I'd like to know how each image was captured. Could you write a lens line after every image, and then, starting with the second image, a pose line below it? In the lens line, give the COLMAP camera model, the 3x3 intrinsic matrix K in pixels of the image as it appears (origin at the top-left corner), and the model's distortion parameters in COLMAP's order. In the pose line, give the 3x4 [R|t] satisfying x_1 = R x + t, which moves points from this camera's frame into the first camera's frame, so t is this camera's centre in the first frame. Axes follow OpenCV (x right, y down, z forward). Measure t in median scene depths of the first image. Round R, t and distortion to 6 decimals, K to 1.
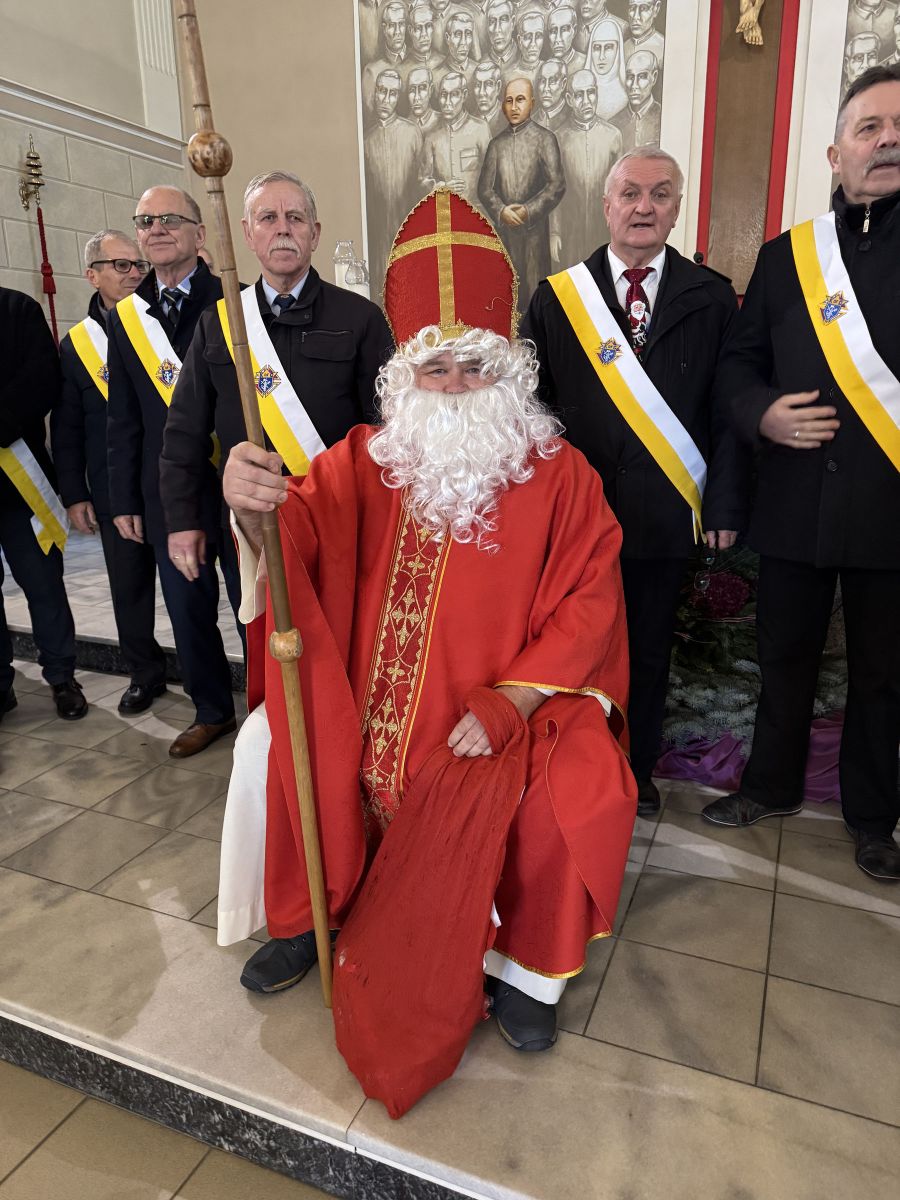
lens RADIAL K [[842.9, 0, 449.1], [0, 842.9, 613.4], [0, 0, 1]] dist [-0.012326, 0.000777]
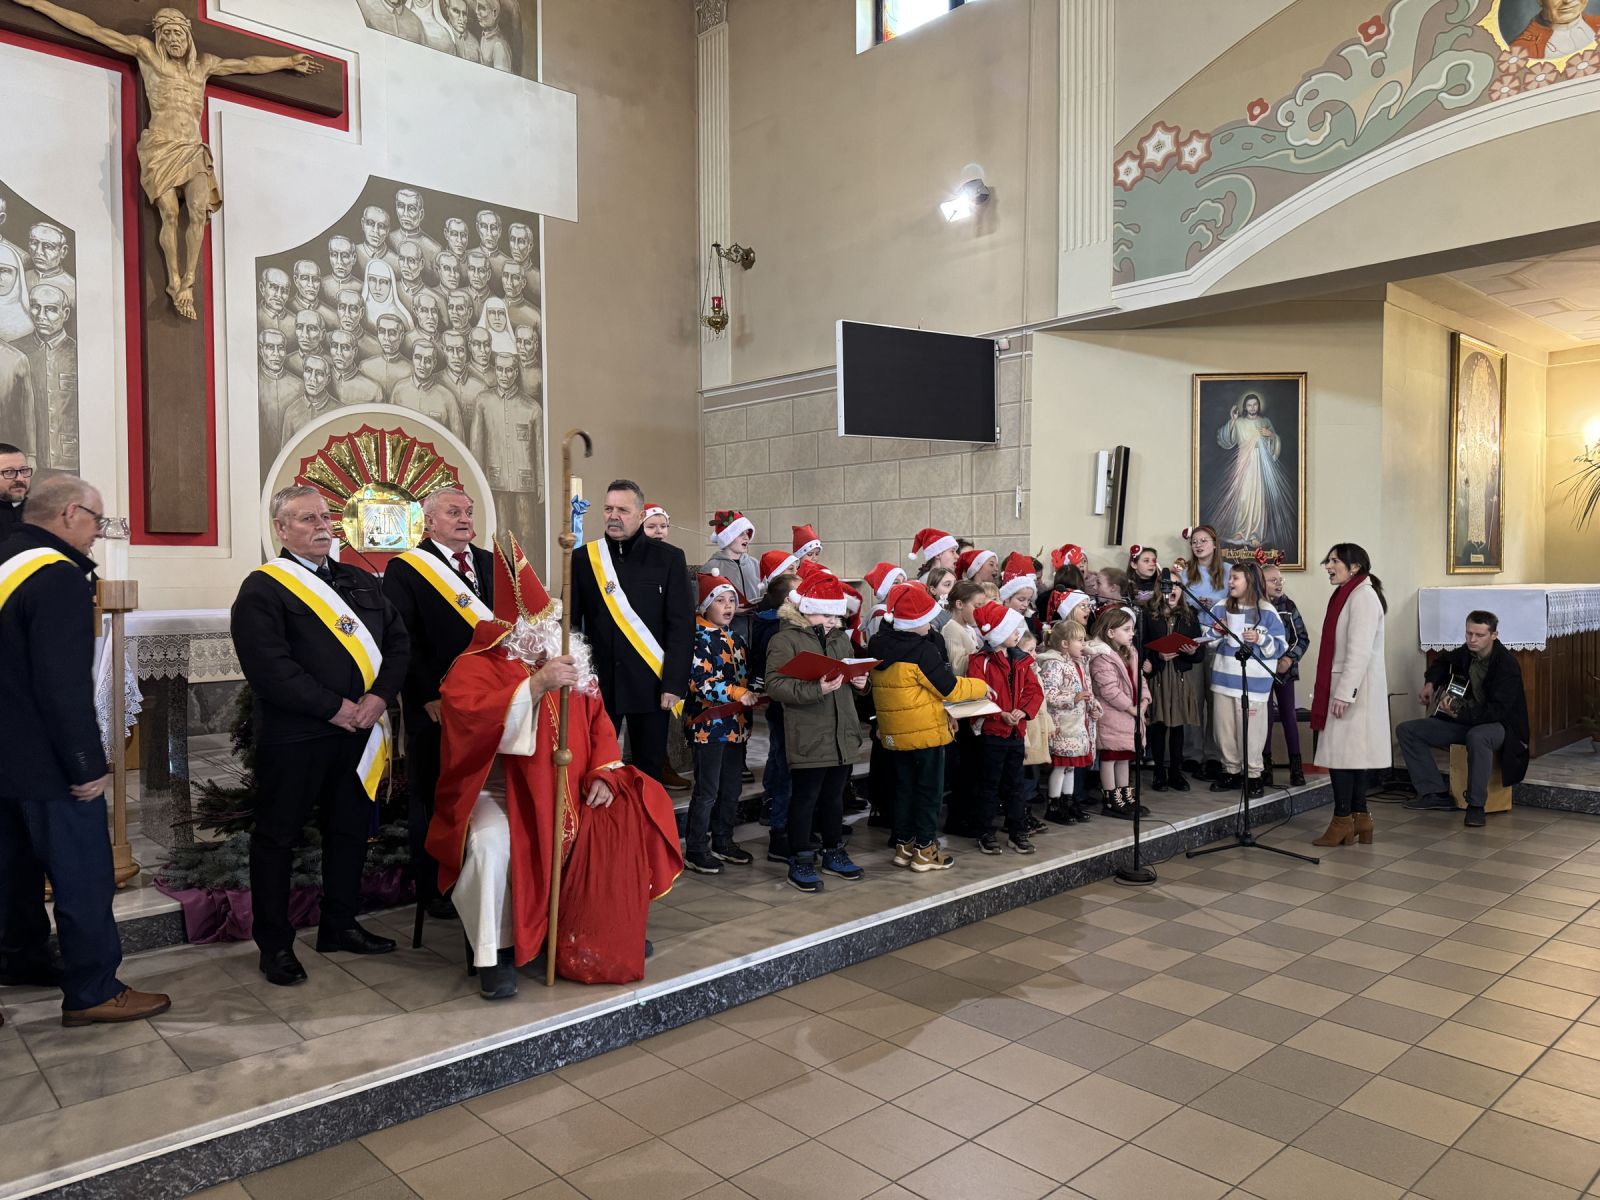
lens RADIAL K [[1123.8, 0, 809.2], [0, 1123.8, 609.4], [0, 0, 1]] dist [-0.012326, 0.000777]
pose [[0.402696, -0.020047, 0.915114, -0.563439], [0.256761, 0.962095, -0.091912, 0.023642], [-0.878584, 0.271978, 0.392579, -0.154550]]
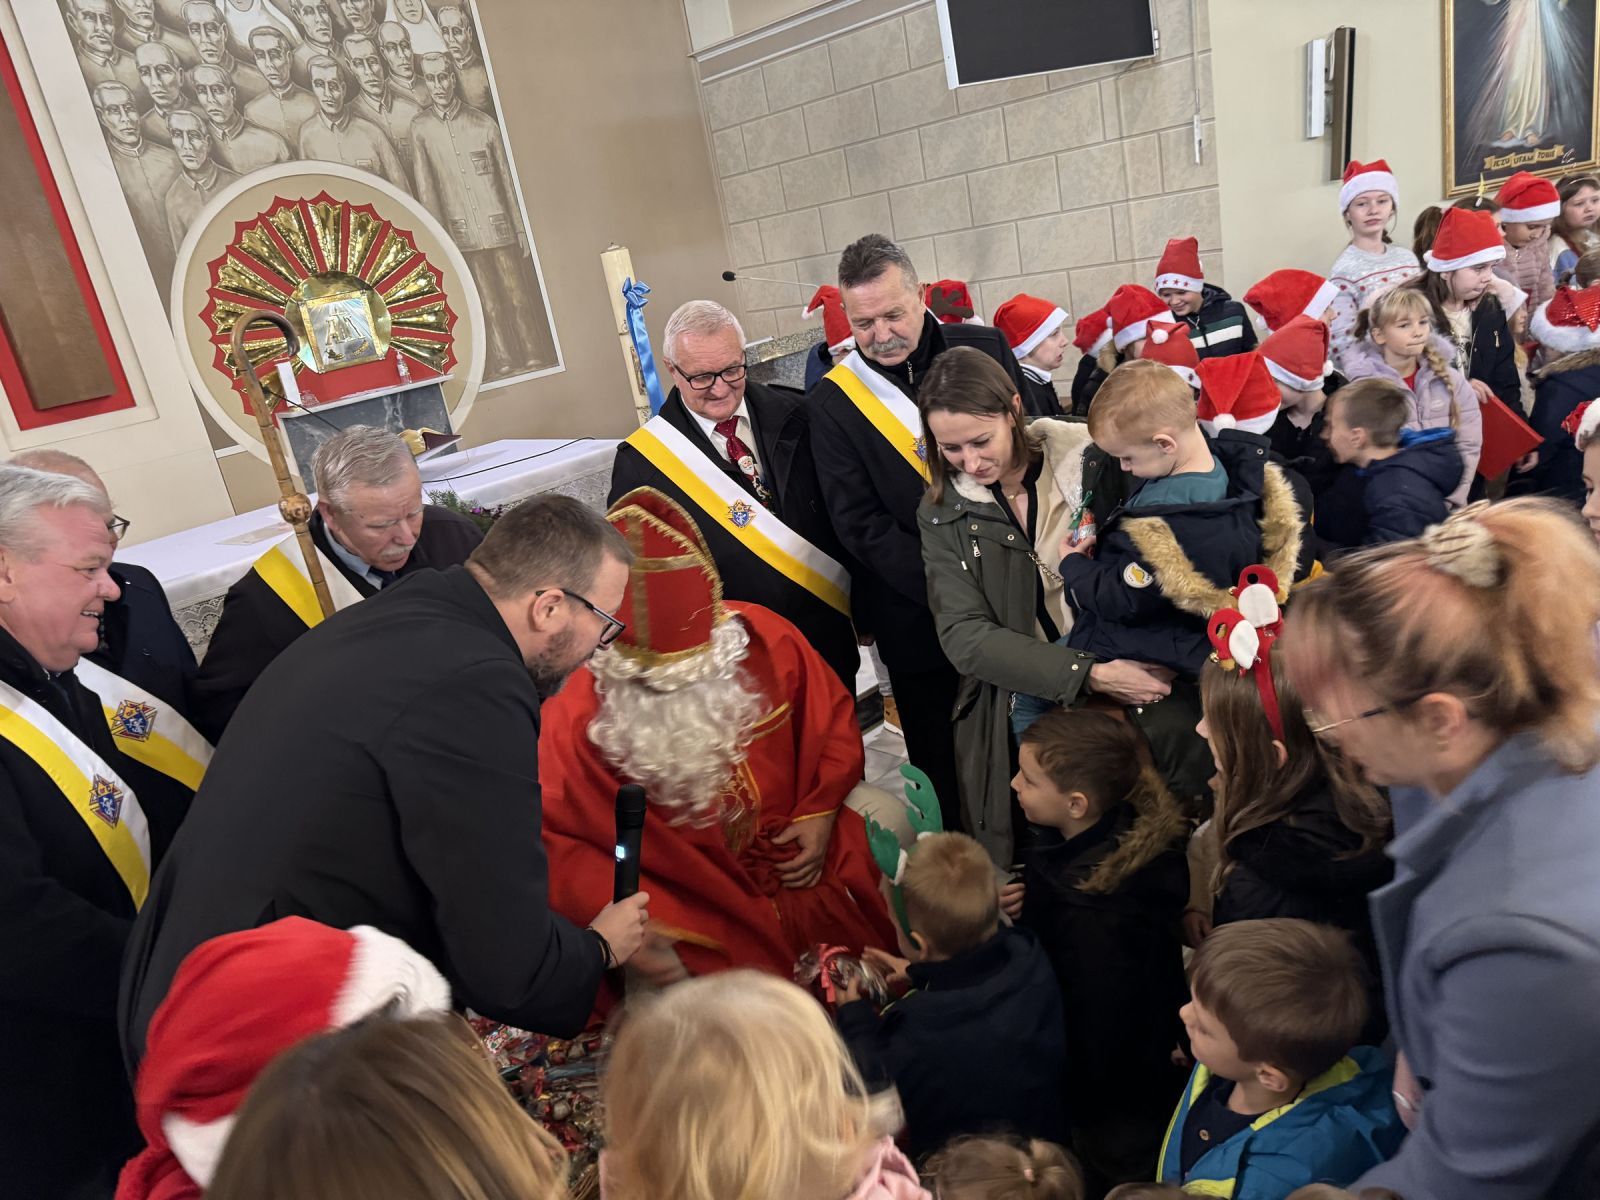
lens RADIAL K [[1123.8, 0, 779.6], [0, 1123.8, 610.4], [0, 0, 1]] dist [-0.012326, 0.000777]
pose [[0.387583, -0.349921, 0.852839, -0.318151], [0.425143, 0.888741, 0.171440, -0.118591], [-0.817944, 0.296132, 0.493228, 0.058855]]
